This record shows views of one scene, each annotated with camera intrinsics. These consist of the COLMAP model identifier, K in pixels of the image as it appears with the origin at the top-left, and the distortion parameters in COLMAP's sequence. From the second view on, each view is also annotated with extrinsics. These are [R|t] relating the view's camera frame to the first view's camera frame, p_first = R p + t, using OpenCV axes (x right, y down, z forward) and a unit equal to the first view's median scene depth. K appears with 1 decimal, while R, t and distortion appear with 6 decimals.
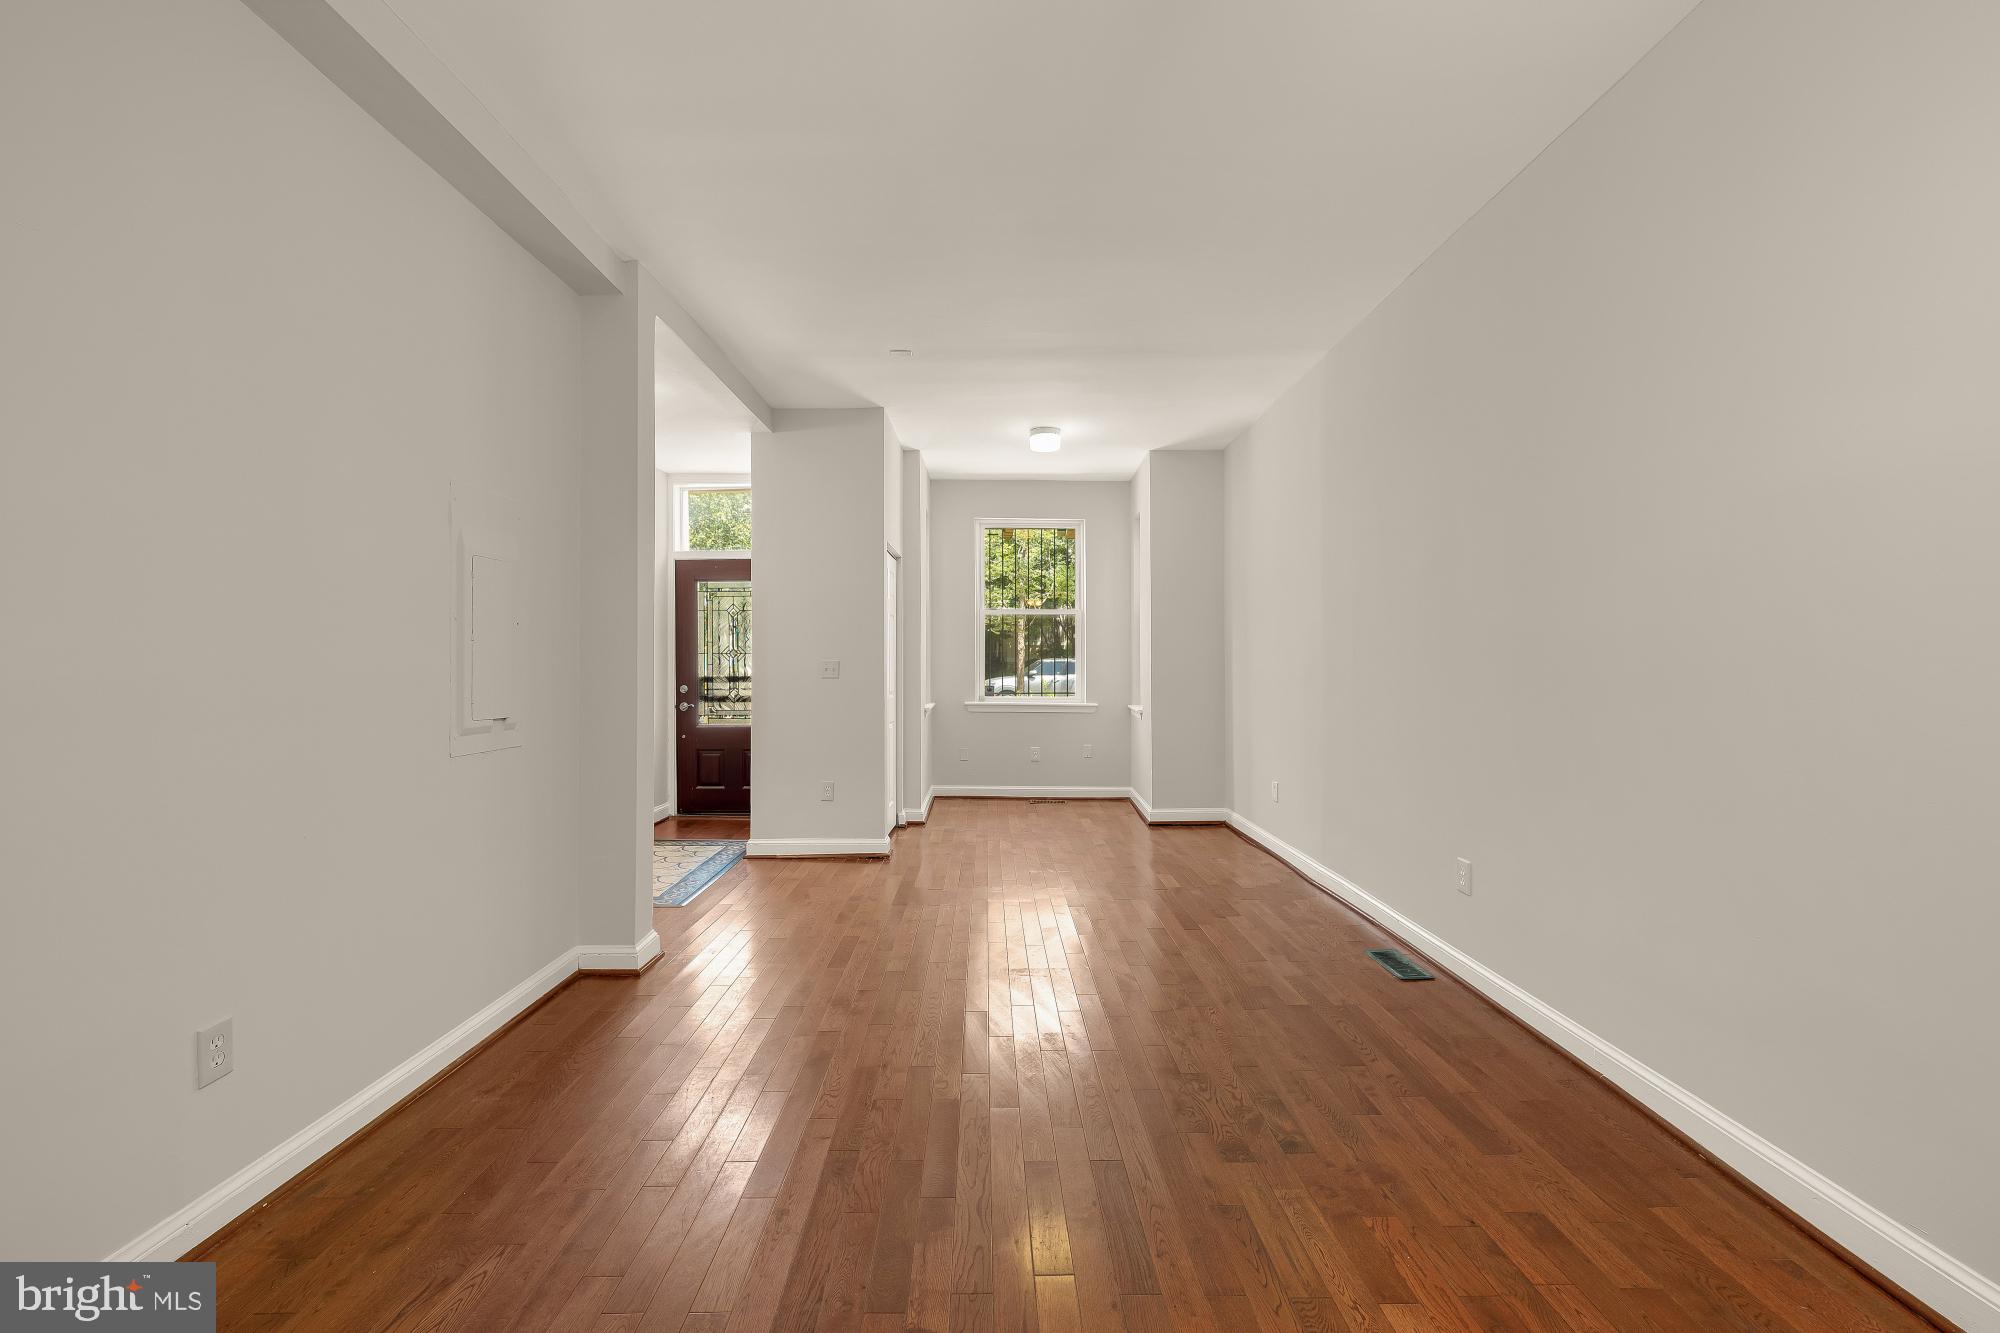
lens RADIAL K [[836.7, 0, 992.7], [0, 836.7, 667.4], [0, 0, 1]] dist [-0.002989, 0.000023]
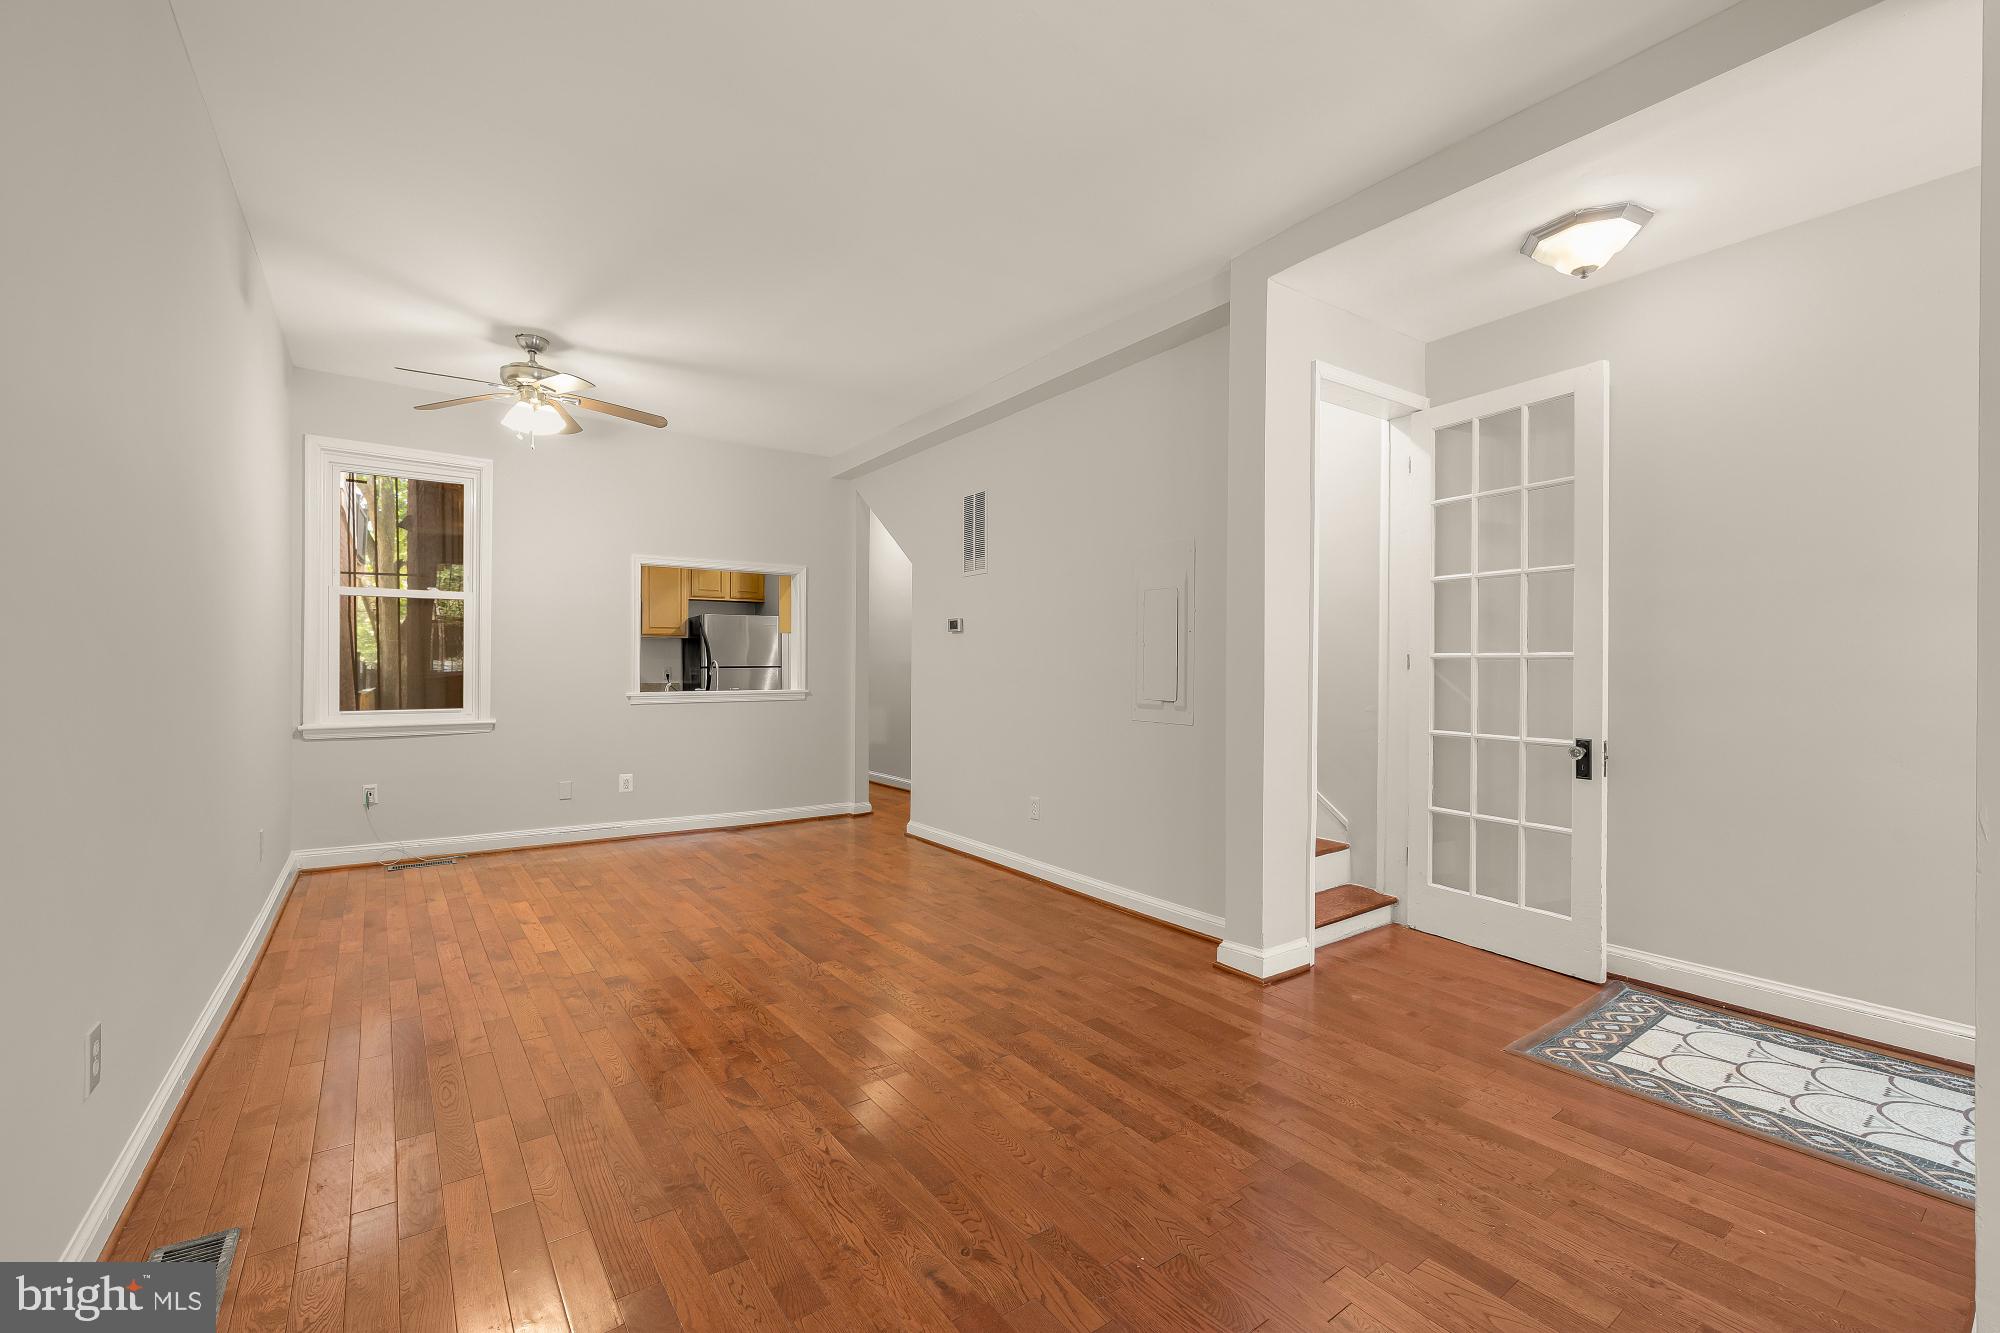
lens RADIAL K [[839.3, 0, 1000.0], [0, 839.3, 666.5], [0, 0, 1]] dist [-0.002067, 0.000366]
pose [[-0.812417, -0.003480, -0.583066, 0.206027], [-0.006282, 0.999976, 0.002785, 0.000738], [0.583043, 0.005925, -0.812420, 0.888376]]
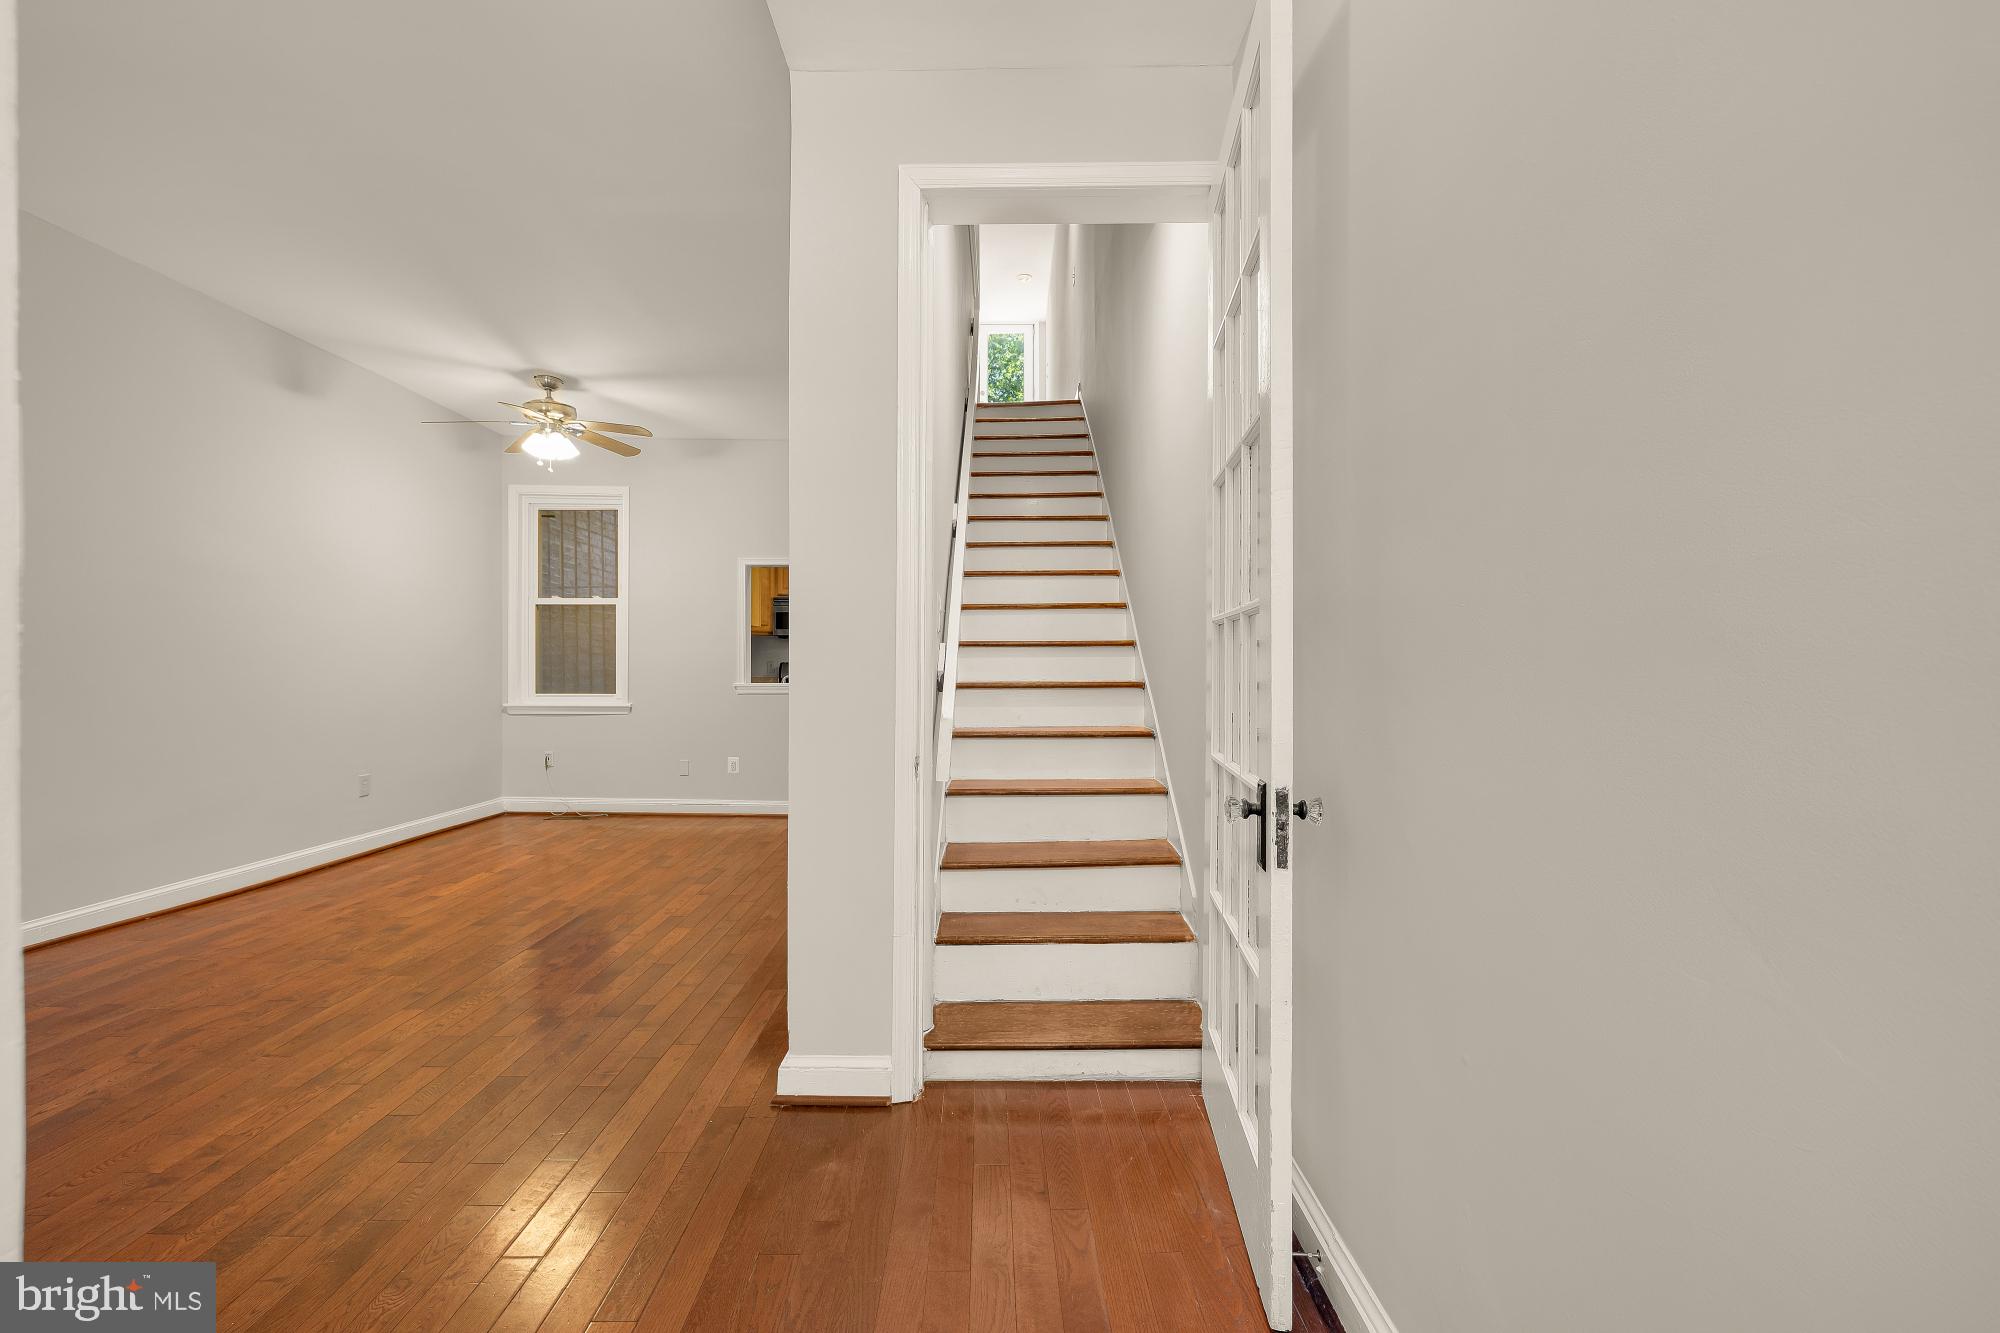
lens RADIAL K [[839.3, 0, 1000.0], [0, 839.3, 666.5], [0, 0, 1]] dist [-0.002067, 0.000366]
pose [[-0.999977, -0.005905, -0.003207, -0.316039], [-0.005908, 0.999982, 0.000966, 0.011373], [0.003202, 0.000985, -0.999994, 0.918106]]
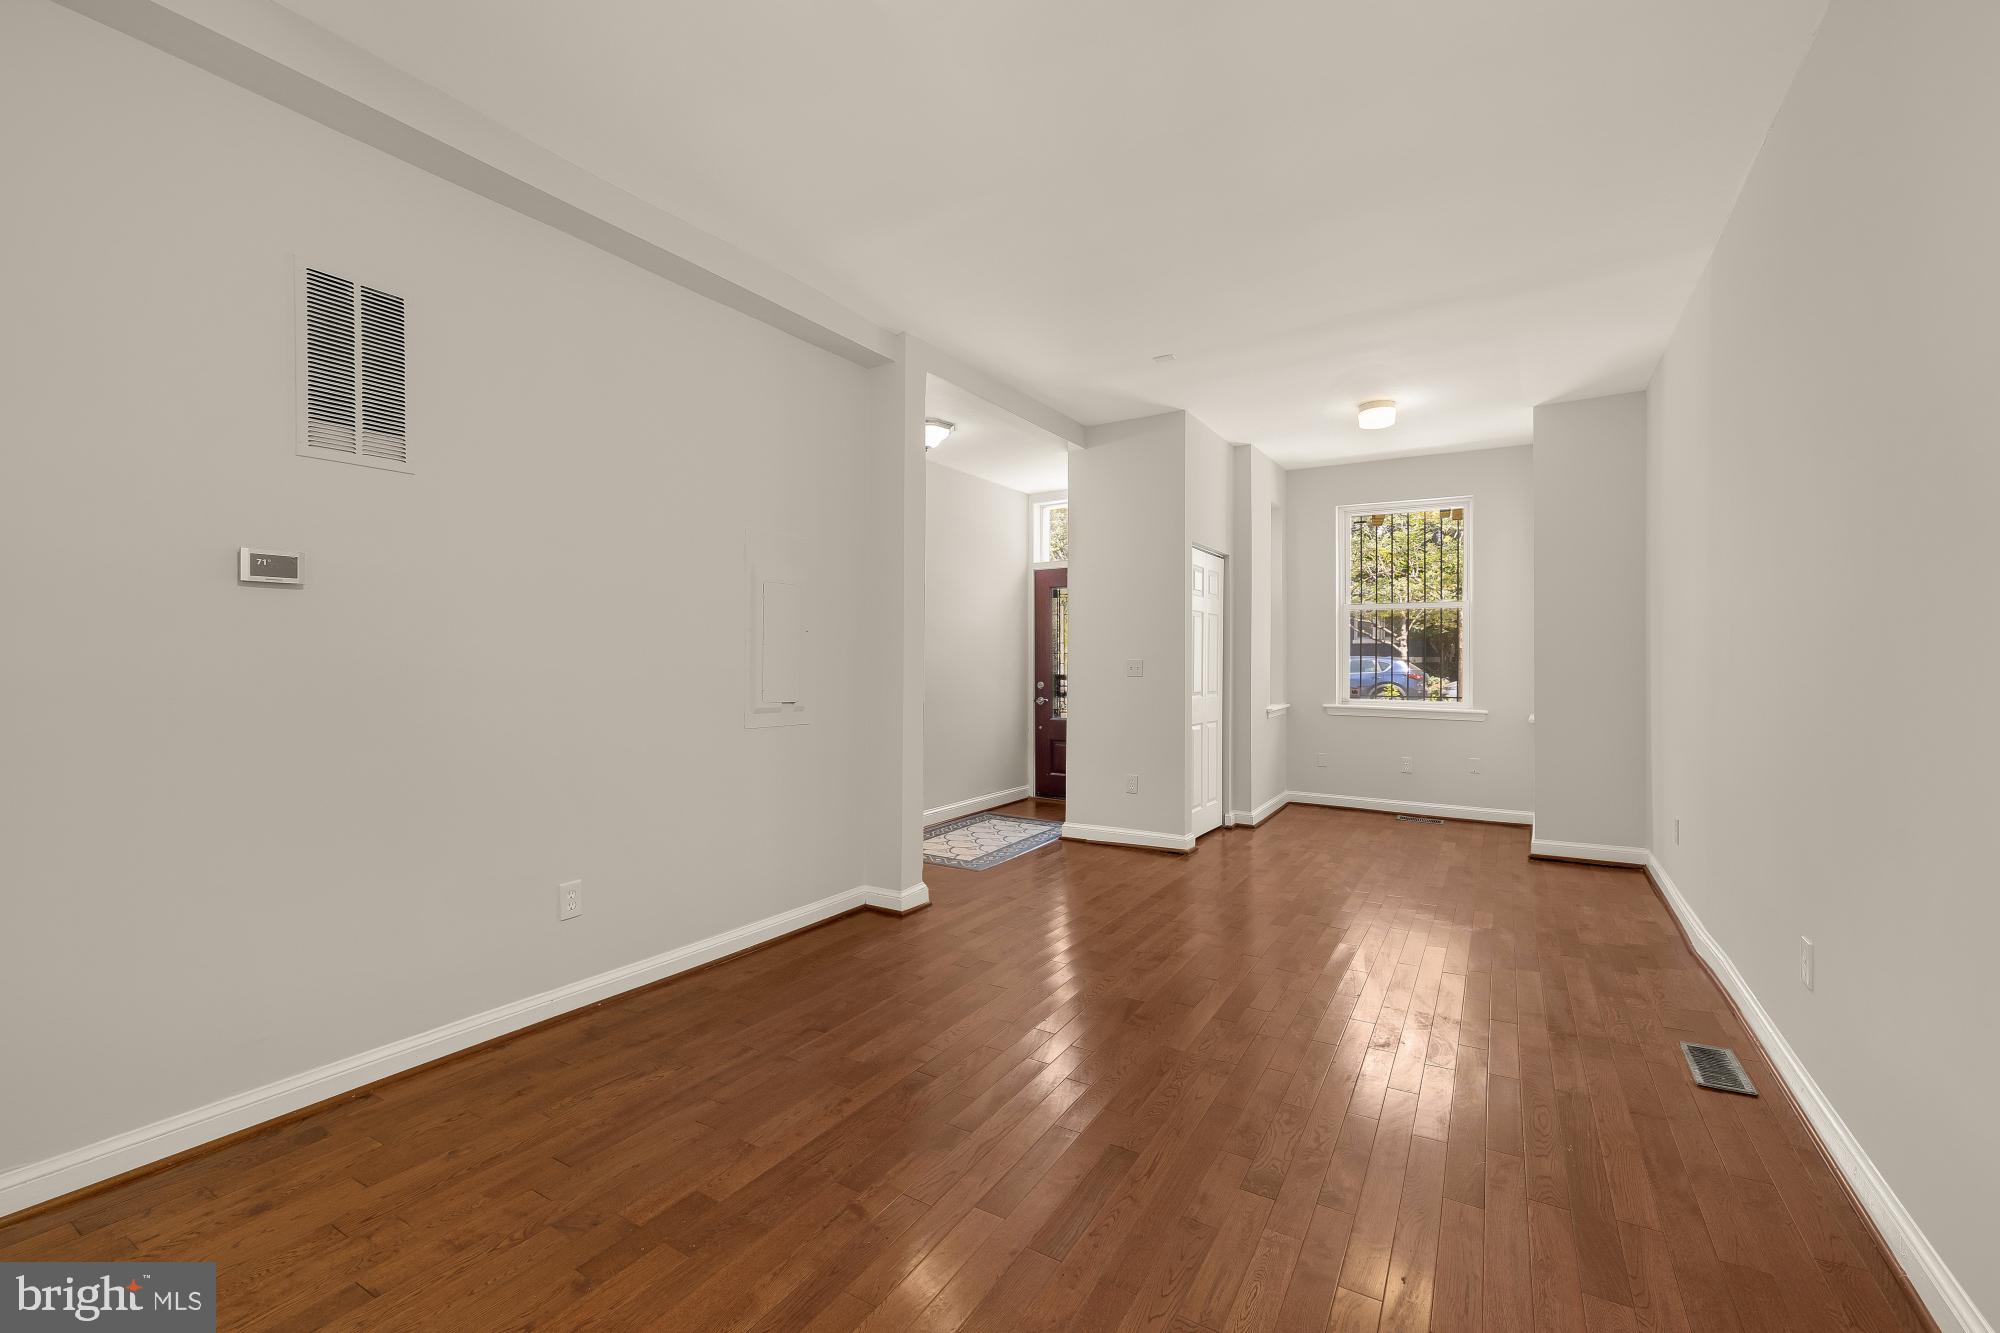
lens RADIAL K [[836.7, 0, 992.7], [0, 836.7, 667.4], [0, 0, 1]] dist [-0.002989, 0.000023]
pose [[0.849084, 0.005280, -0.528231, 0.176995], [-0.005171, 0.999985, 0.001683, 0.000639], [0.528232, 0.001302, 0.849099, 0.016137]]
